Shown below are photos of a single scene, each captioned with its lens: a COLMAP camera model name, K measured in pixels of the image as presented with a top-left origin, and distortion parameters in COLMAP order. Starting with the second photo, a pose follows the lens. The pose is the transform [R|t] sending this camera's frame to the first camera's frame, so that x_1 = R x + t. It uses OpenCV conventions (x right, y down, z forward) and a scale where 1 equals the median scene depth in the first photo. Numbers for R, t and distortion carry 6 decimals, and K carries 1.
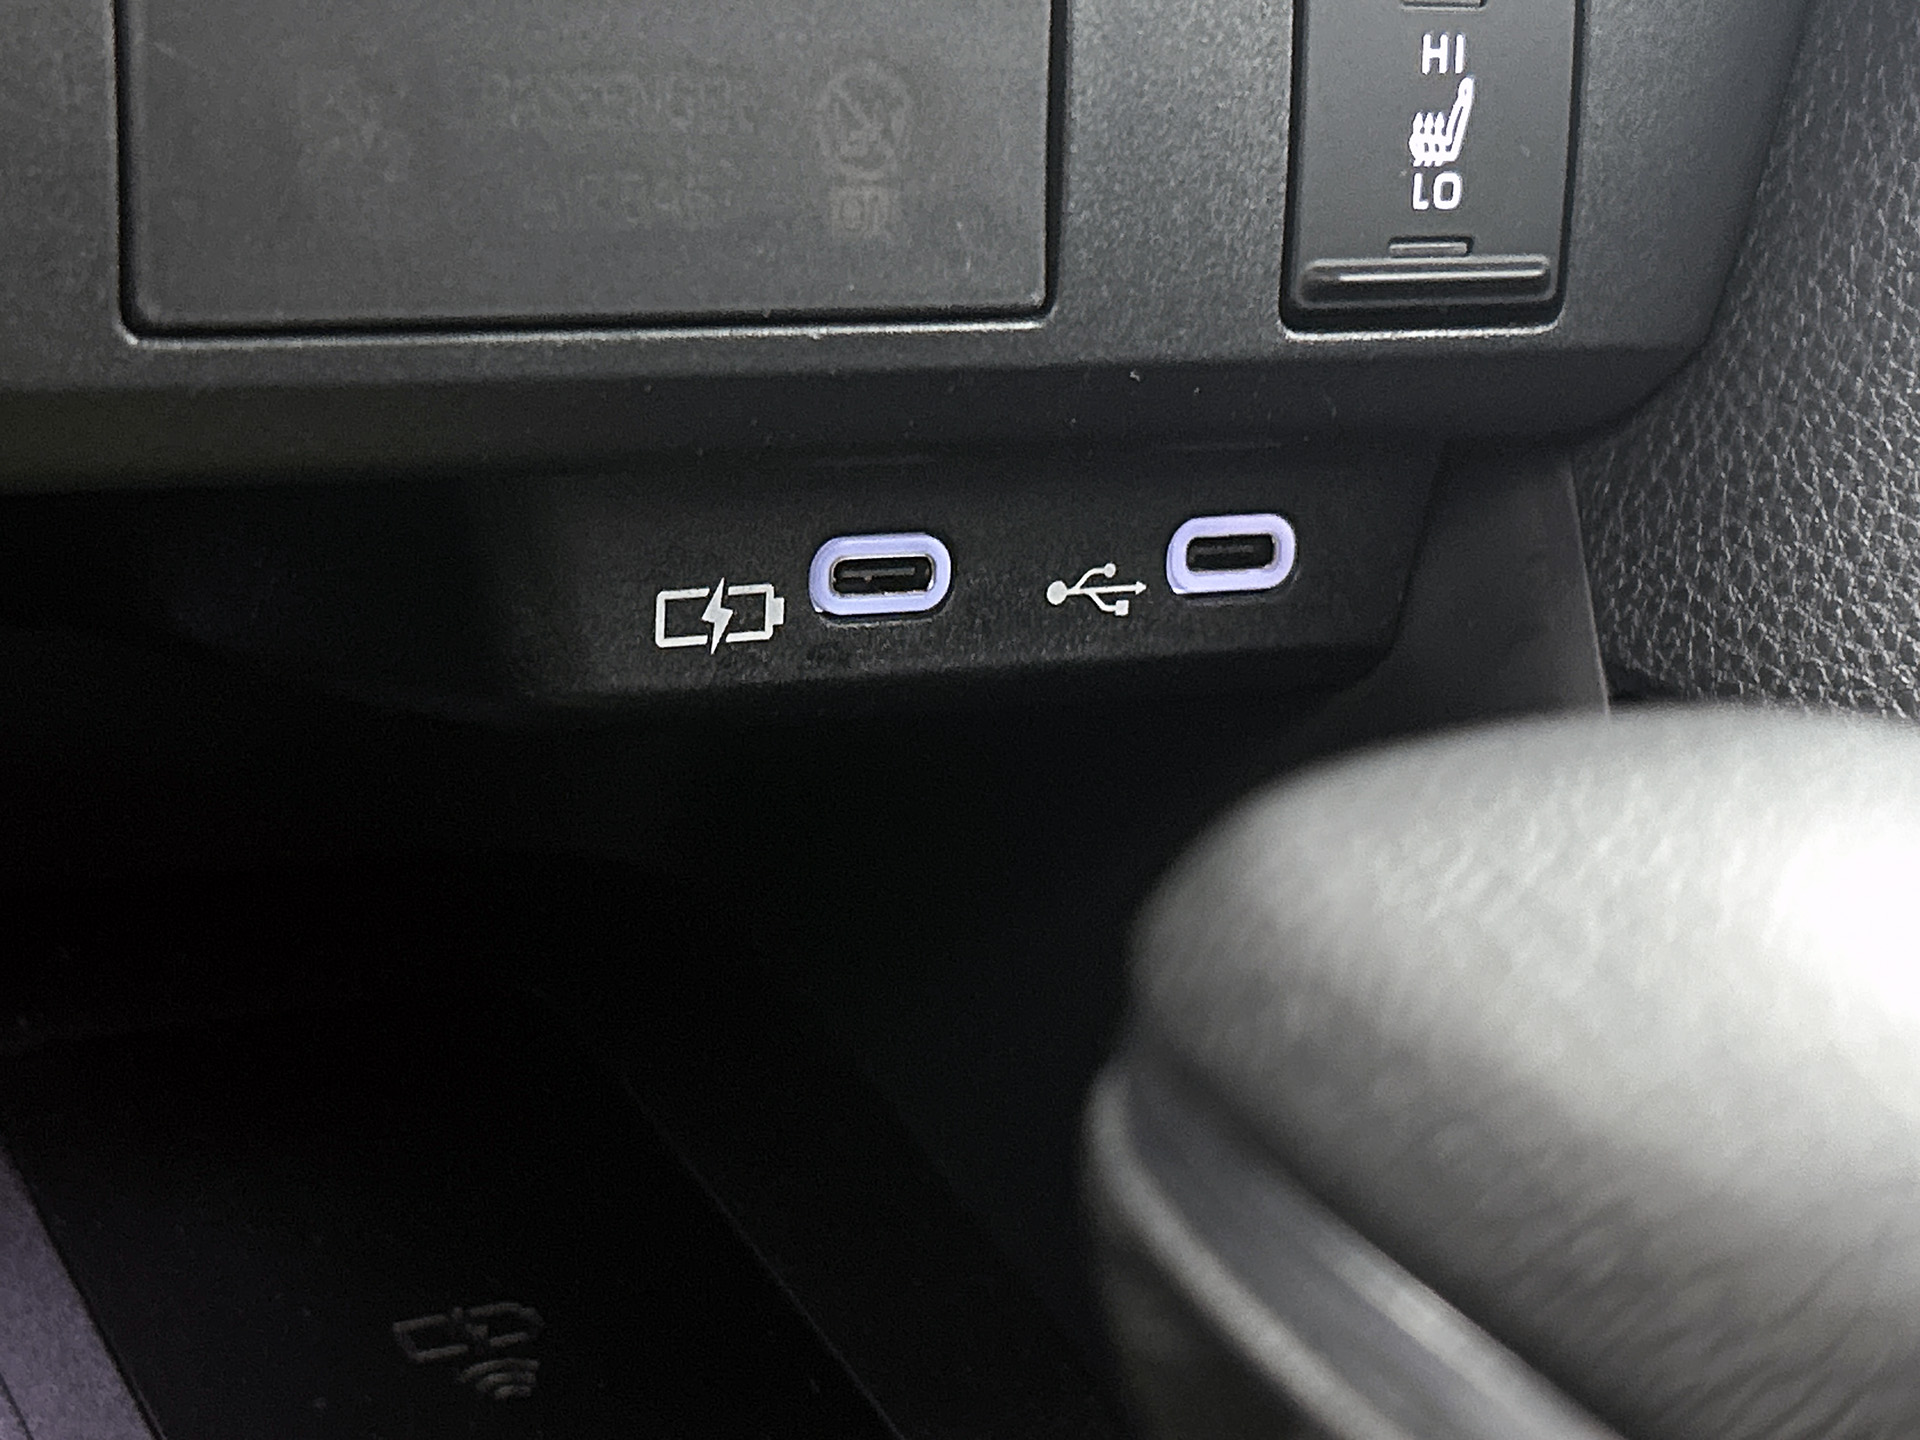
lens RADIAL K [[3484.8, 0, 966.2], [0, 3484.8, 718.7], [0, 0, 1]] dist [0.030613, 0.000000]
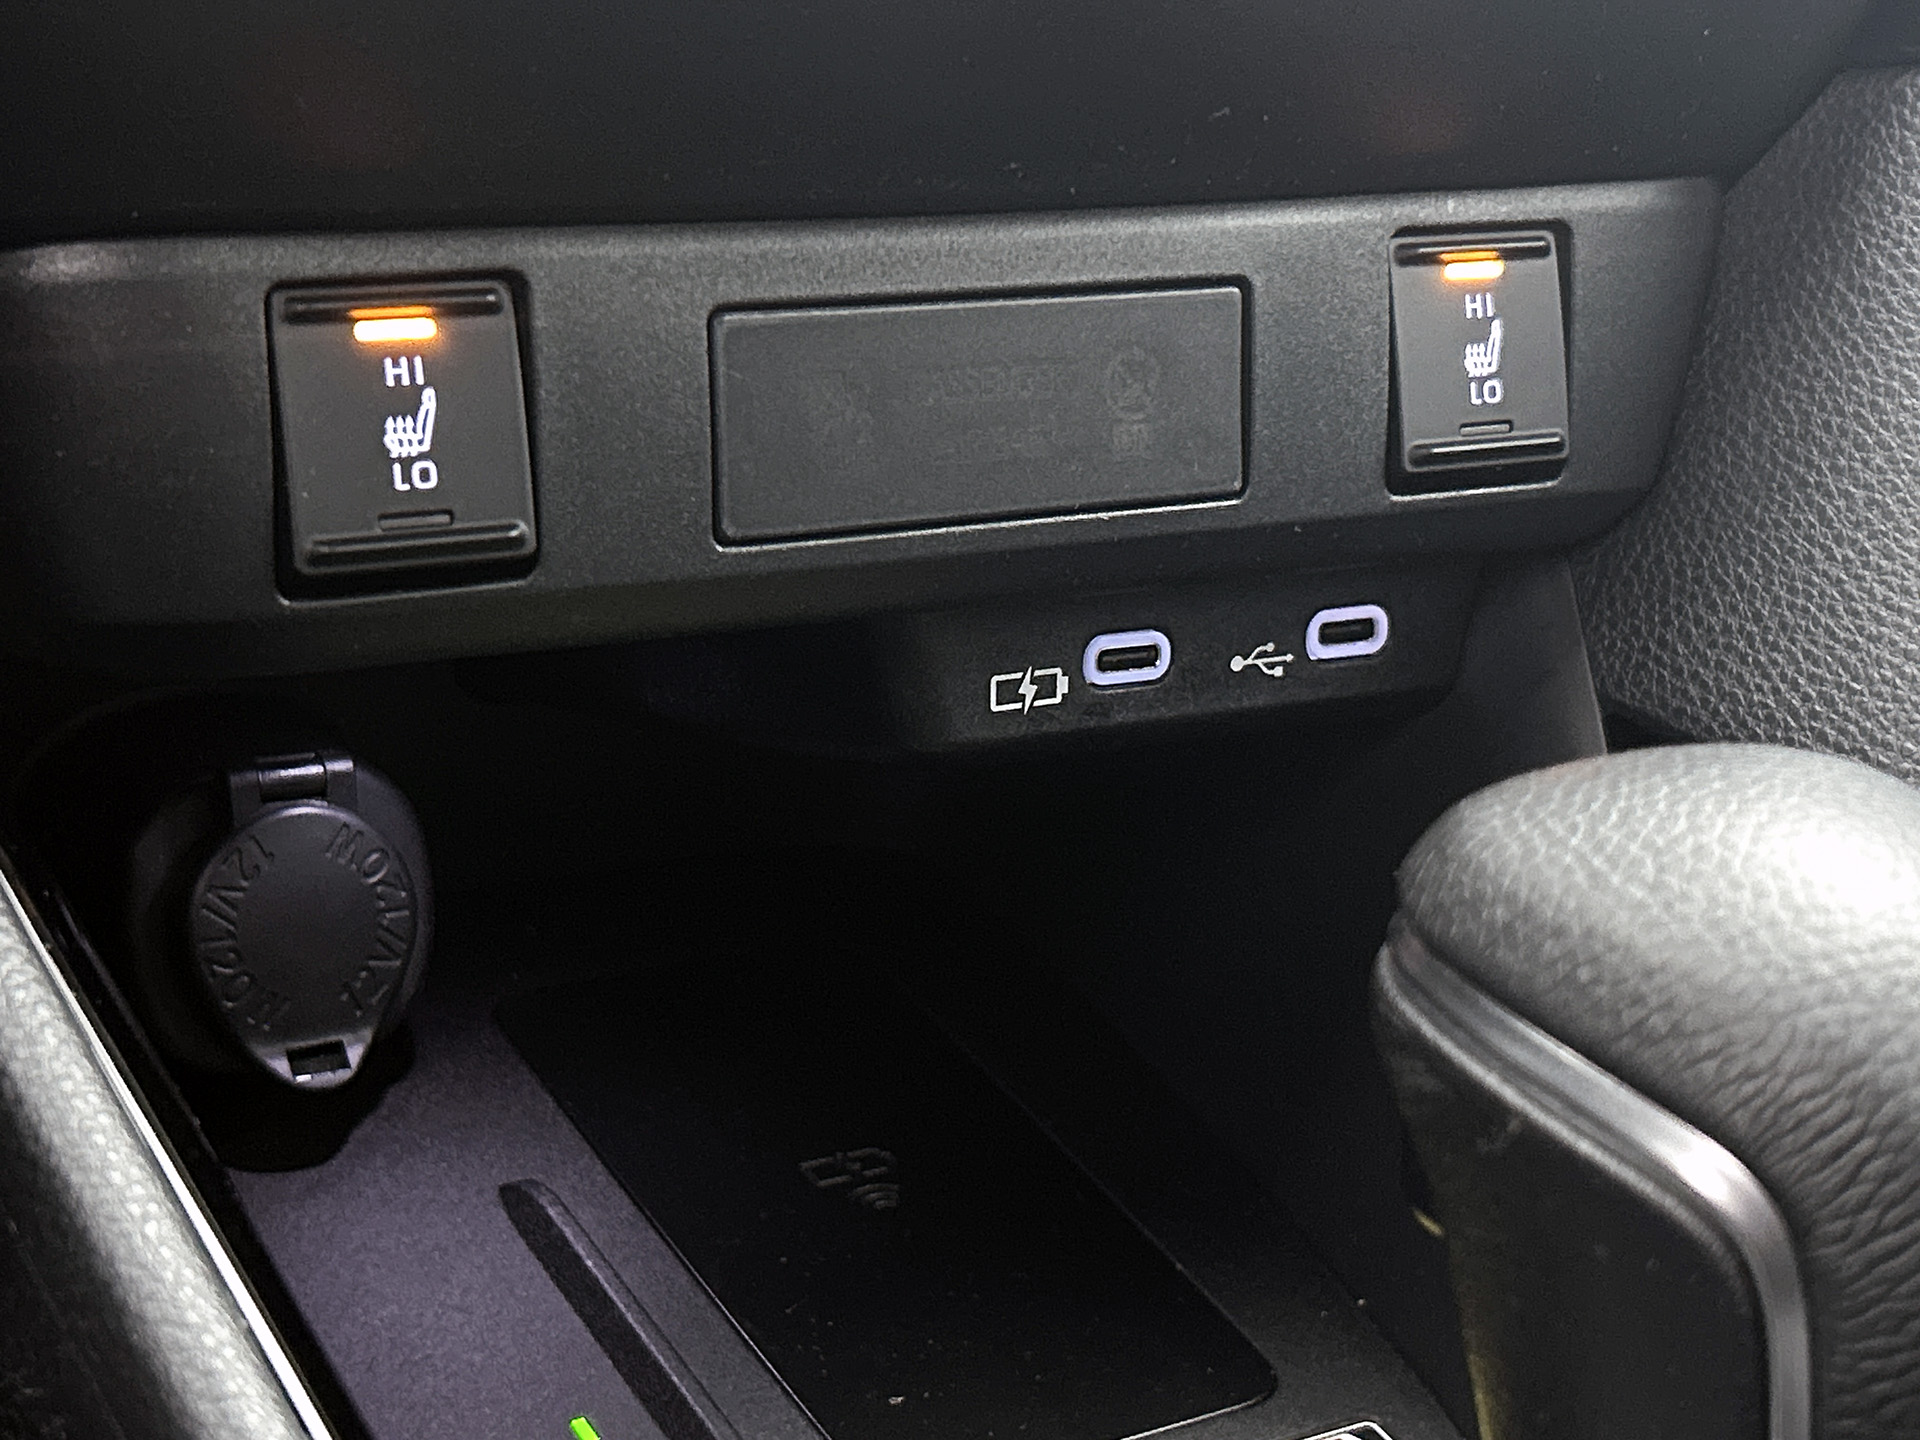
lens RADIAL K [[3123.9, 0, 917.1], [0, 3123.9, 728.7], [0, 0, 1]] dist [0.018650, 0.000000]
pose [[0.999168, -0.039191, -0.011310, -0.105473], [0.039249, 0.999217, 0.004911, -0.020859], [0.011109, -0.005351, 0.999924, -0.394568]]
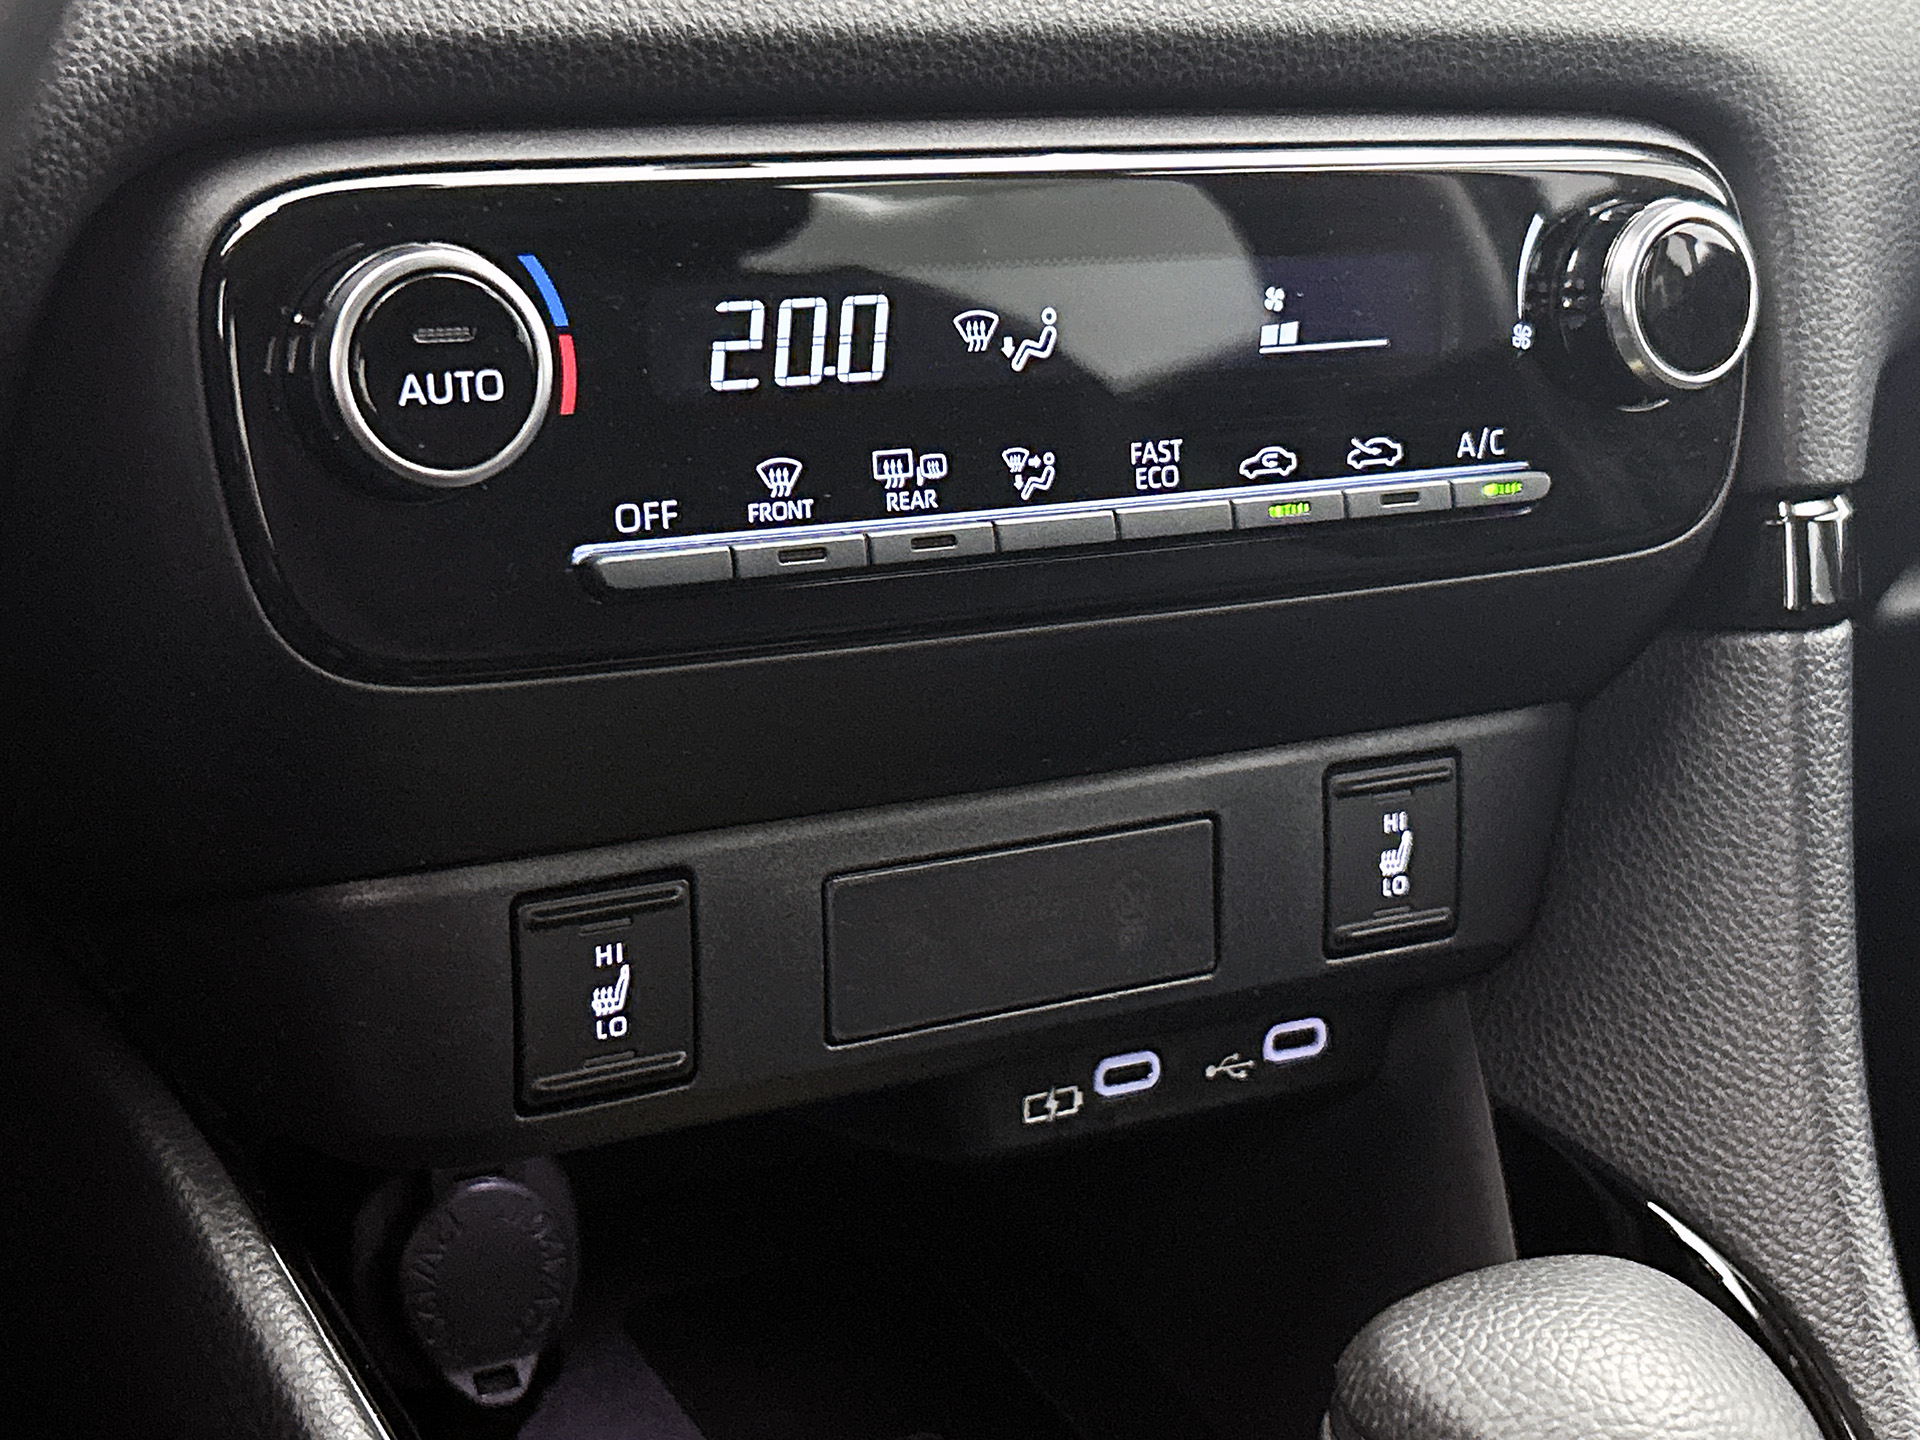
lens RADIAL K [[2986.3, 0, 958.0], [0, 2986.3, 724.2], [0, 0, 1]] dist [0.026687, 0.000000]
pose [[0.998699, -0.048381, 0.016122, -0.143144], [0.048472, 0.998811, -0.005272, -0.244165], [-0.015848, 0.006047, 0.999856, -0.740449]]
